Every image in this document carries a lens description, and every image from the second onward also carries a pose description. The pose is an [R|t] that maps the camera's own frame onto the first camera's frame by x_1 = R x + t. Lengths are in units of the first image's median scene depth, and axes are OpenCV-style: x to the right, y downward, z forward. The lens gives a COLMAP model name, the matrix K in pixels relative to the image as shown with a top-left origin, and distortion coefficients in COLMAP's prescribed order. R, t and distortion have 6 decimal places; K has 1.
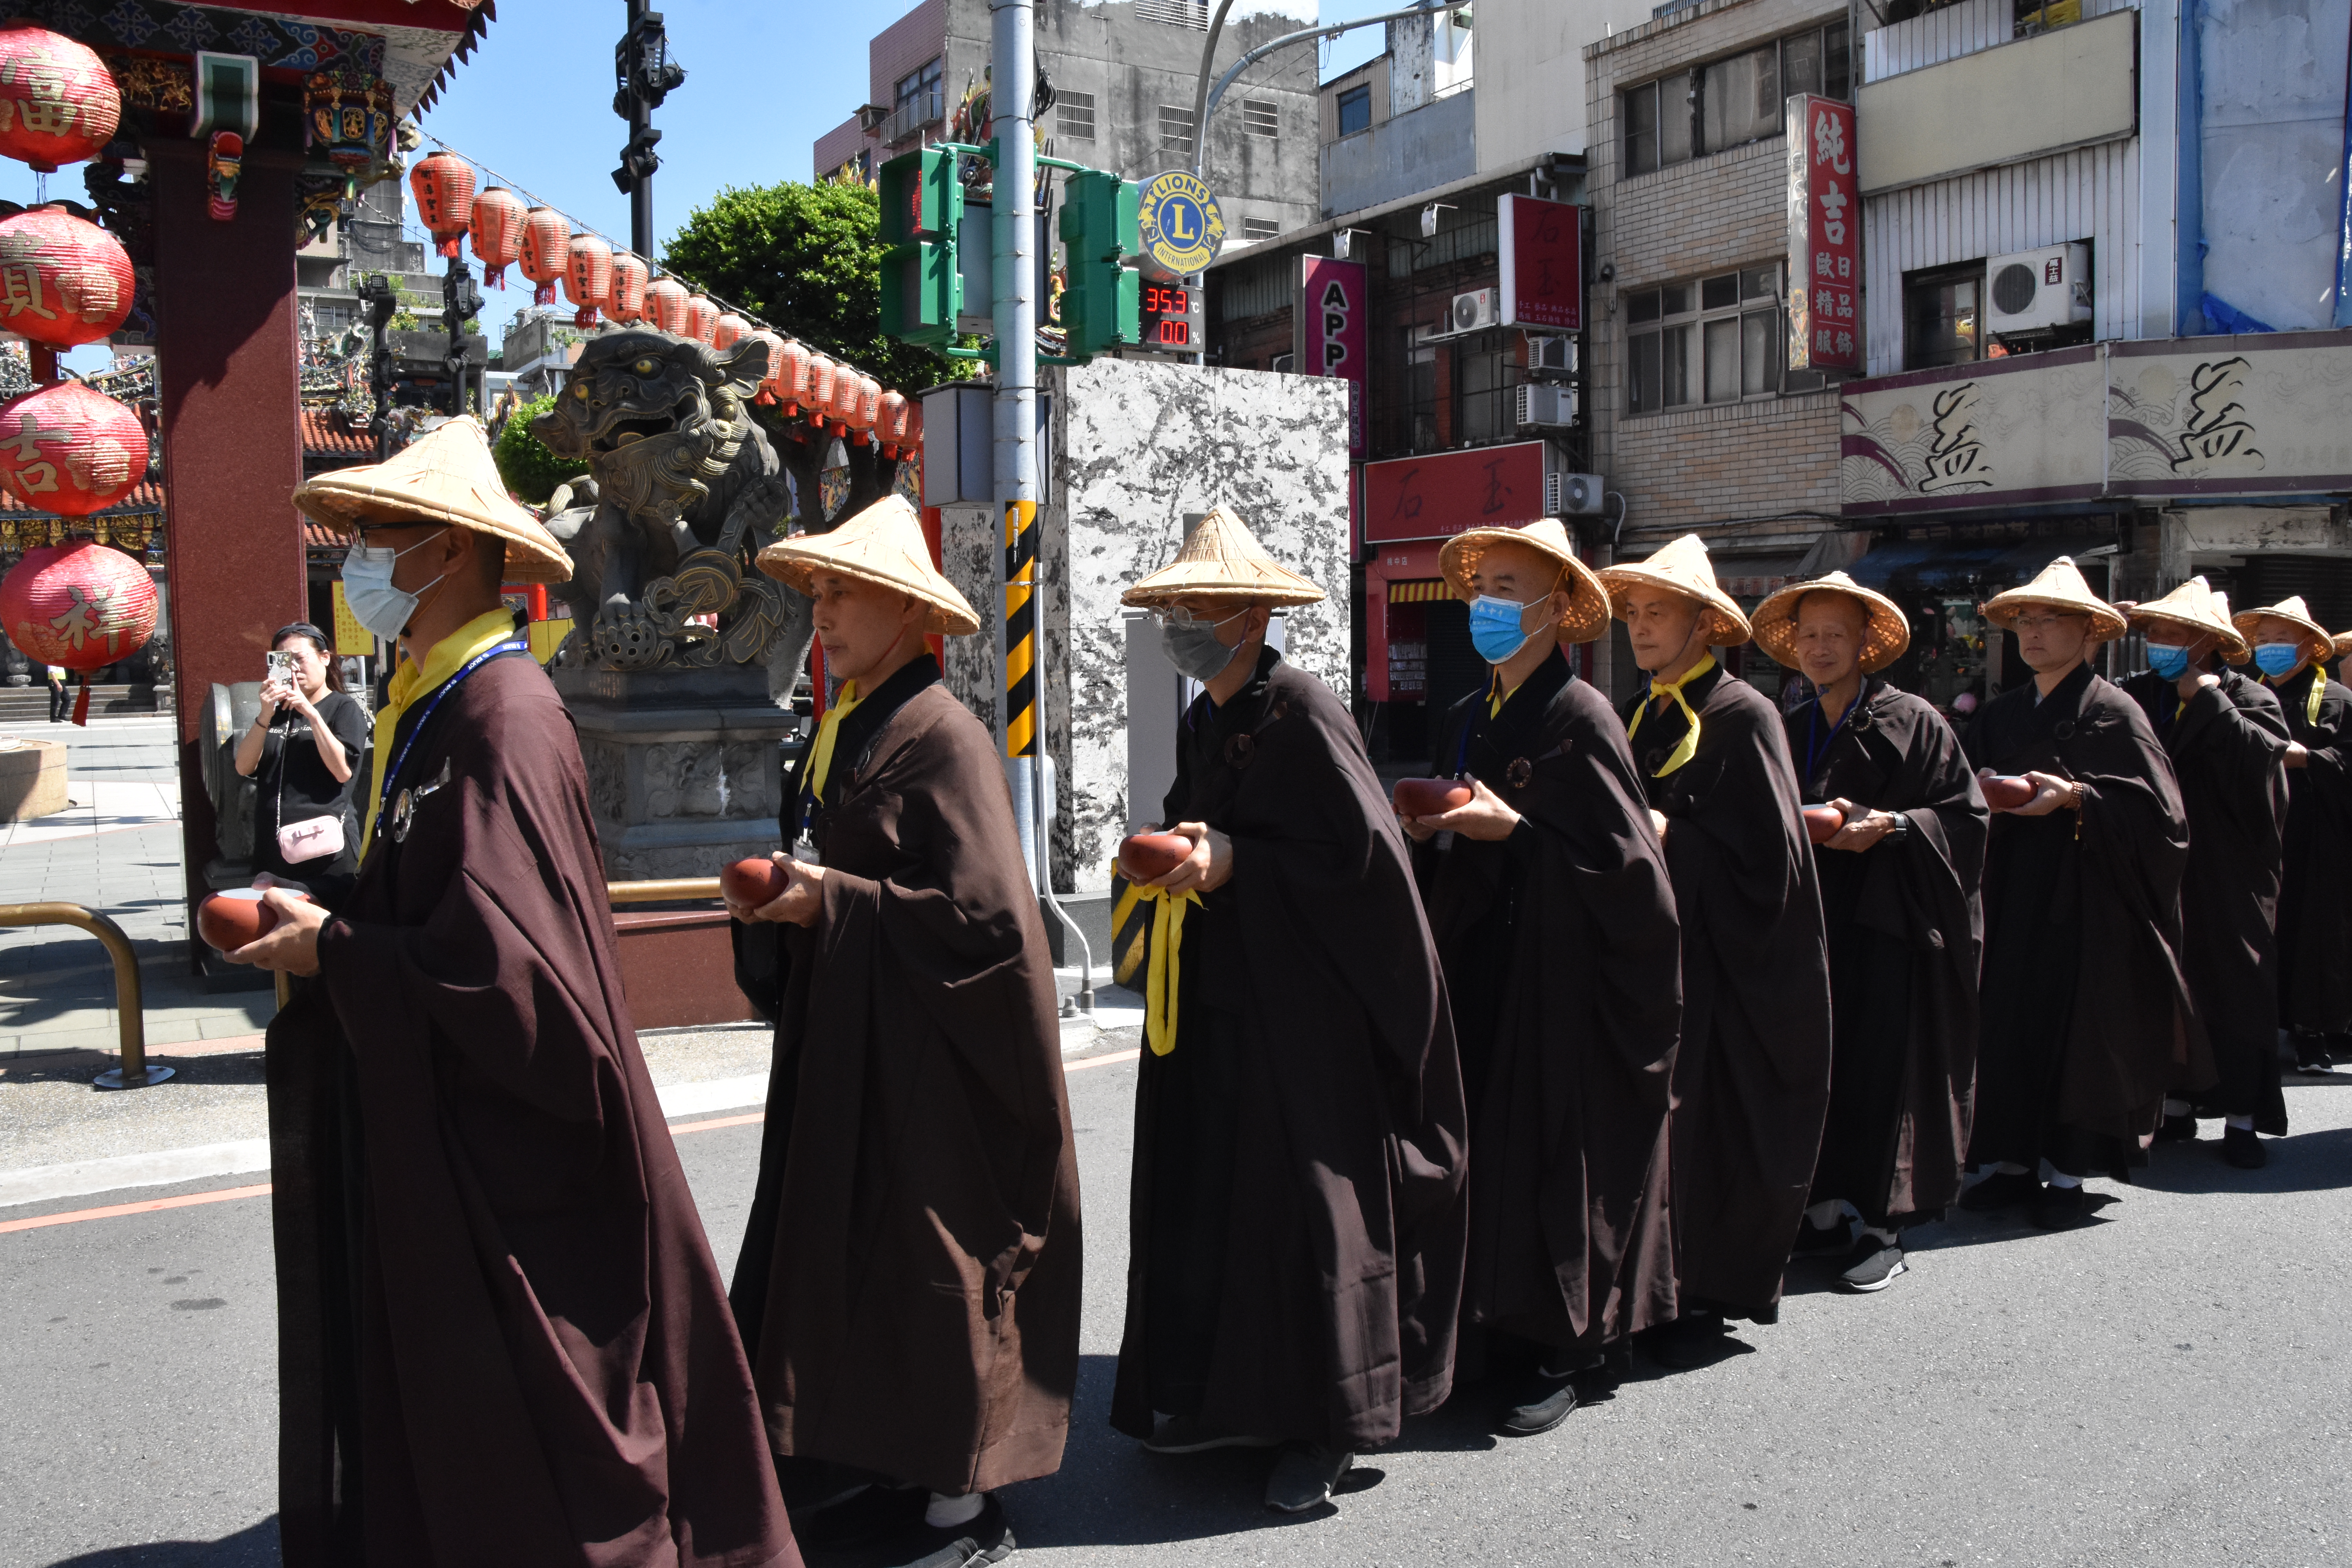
lens RADIAL K [[1836.0, 0, 1174.2], [0, 1836.0, 854.9], [0, 0, 1]] dist [-0.151711, 0.100813]
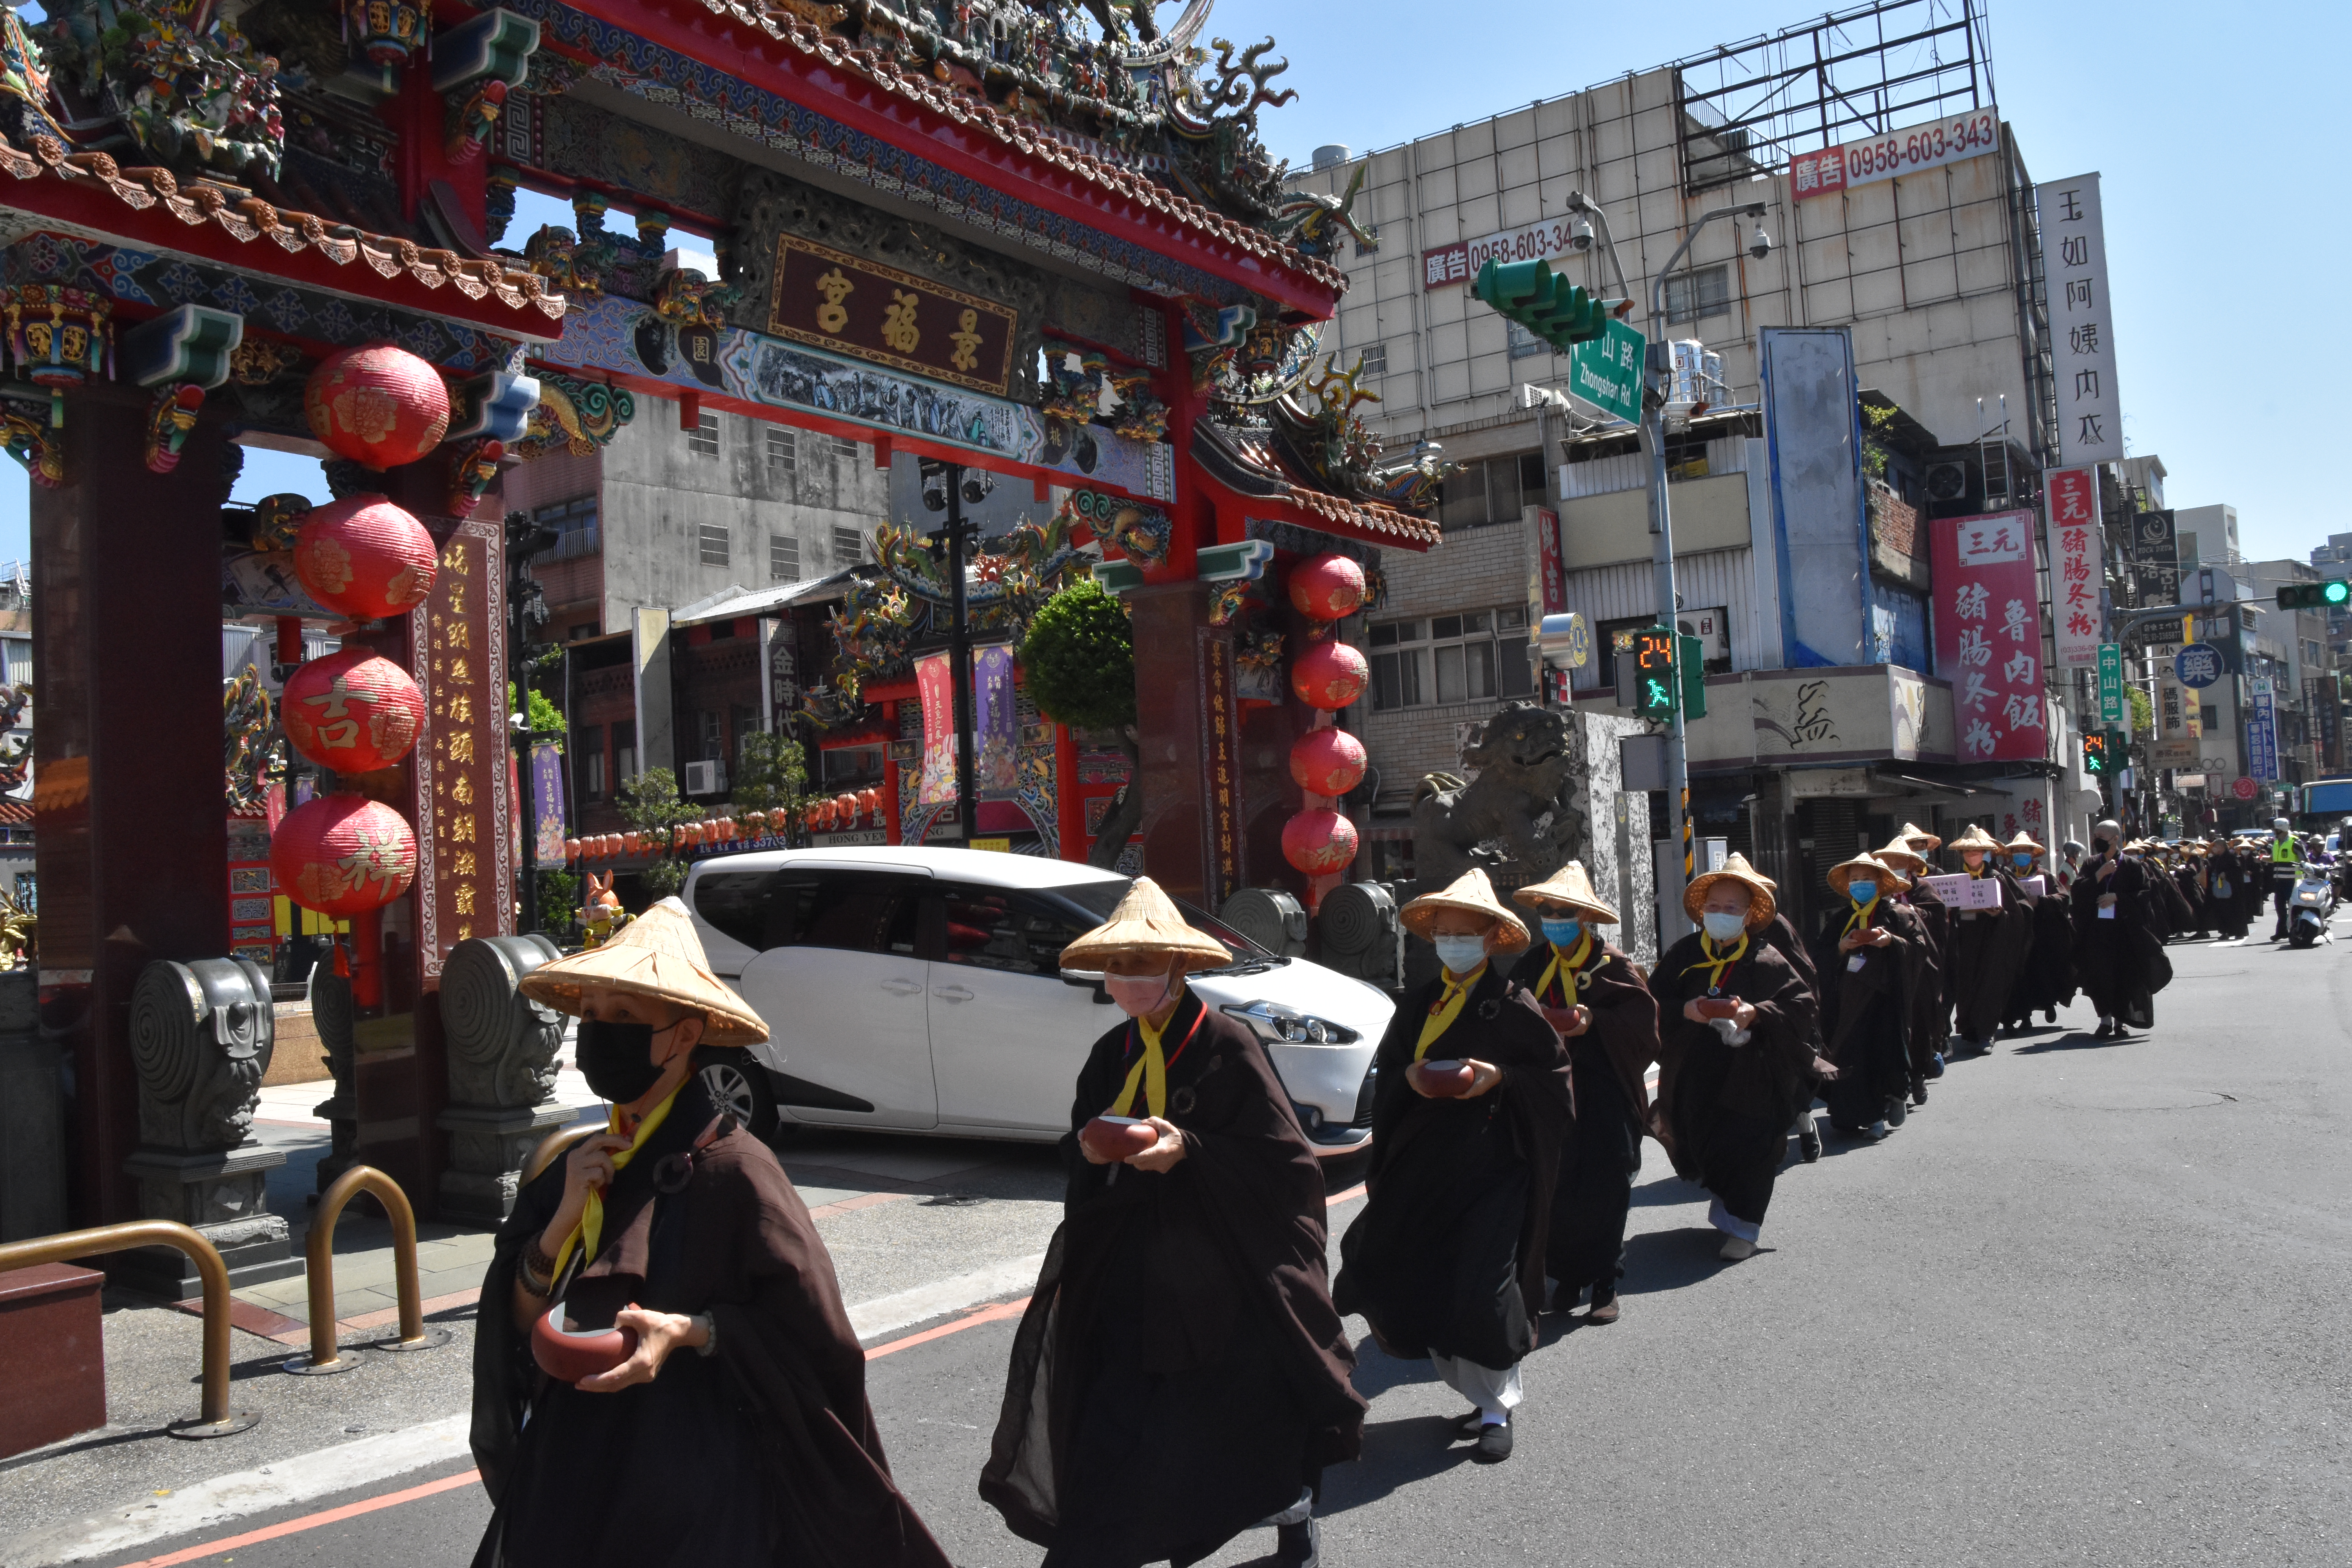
lens RADIAL K [[1836.0, 0, 1173.9], [0, 1836.0, 811.9], [0, 0, 1]] dist [-0.151711, 0.100813]
pose [[0.909732, -0.016727, 0.414859, -0.613784], [0.084556, 0.985712, -0.145677, 0.034051], [-0.406495, 0.167605, 0.898148, -0.250872]]
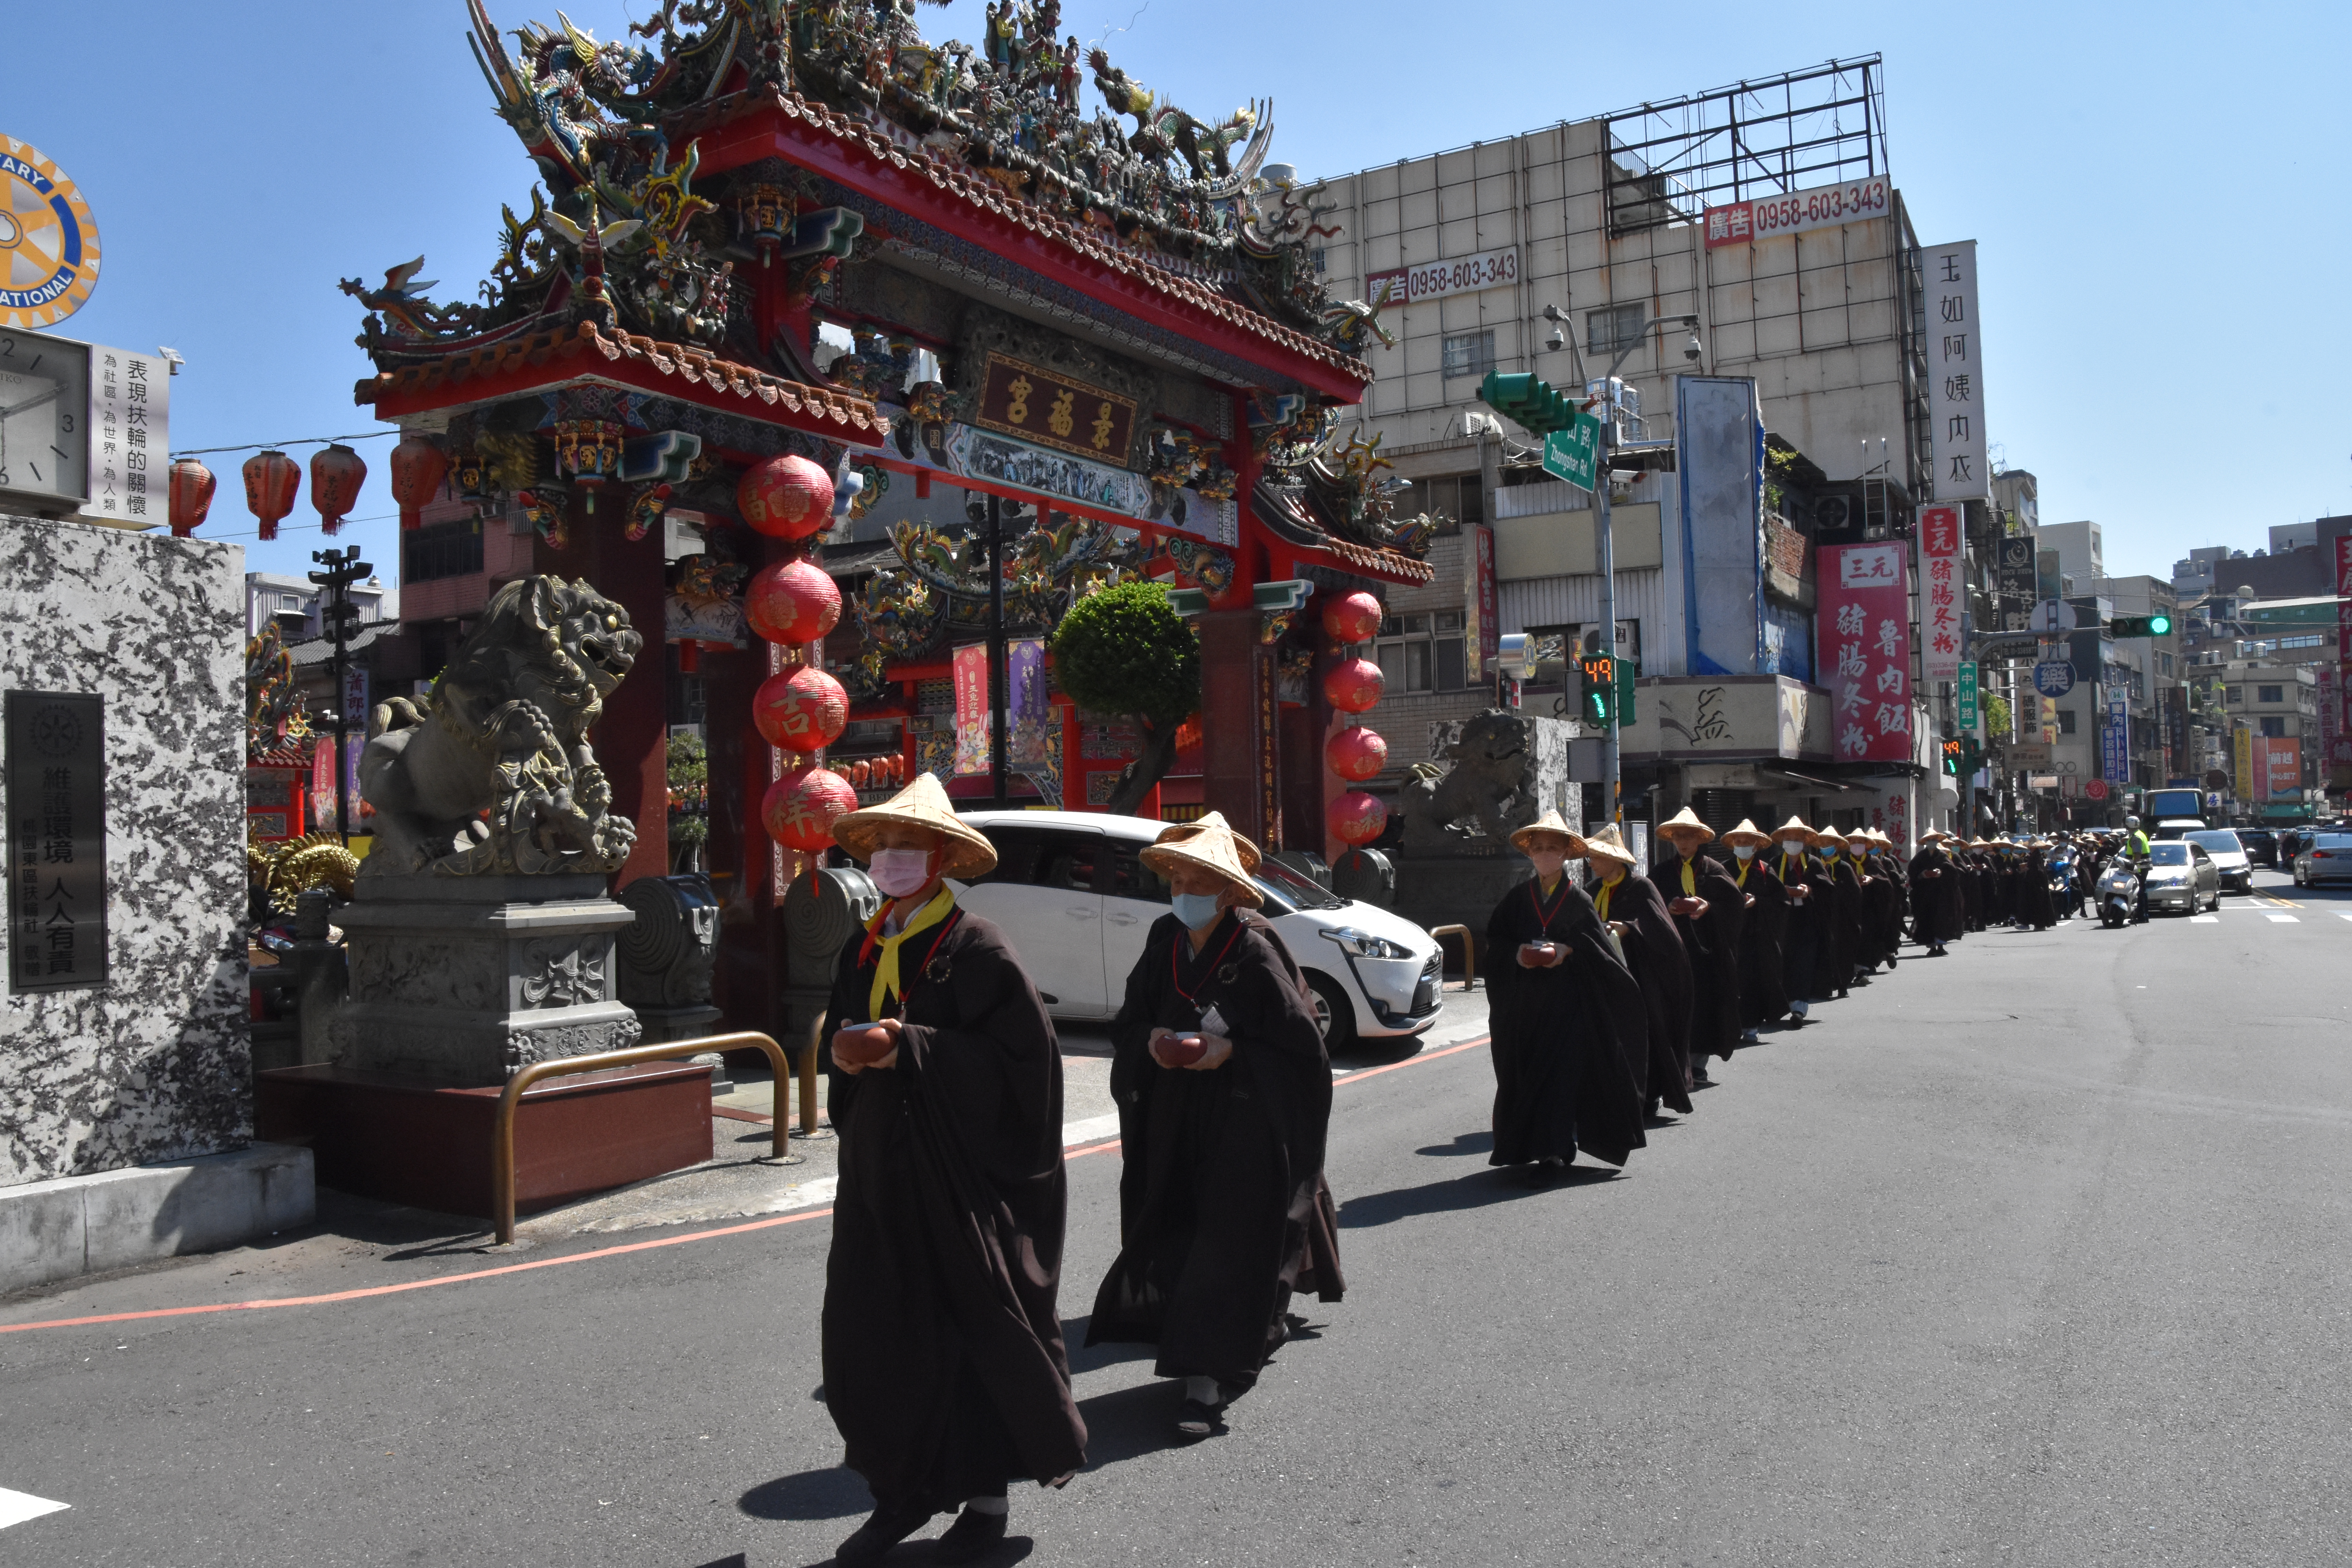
lens RADIAL K [[1836.0, 0, 1187.3], [0, 1836.0, 799.4], [0, 0, 1]] dist [-0.151711, 0.100813]
pose [[0.879648, 0.004617, 0.475604, -0.772064], [0.065932, 0.989115, -0.131545, 0.053522], [-0.471034, 0.147071, 0.869768, -0.394120]]
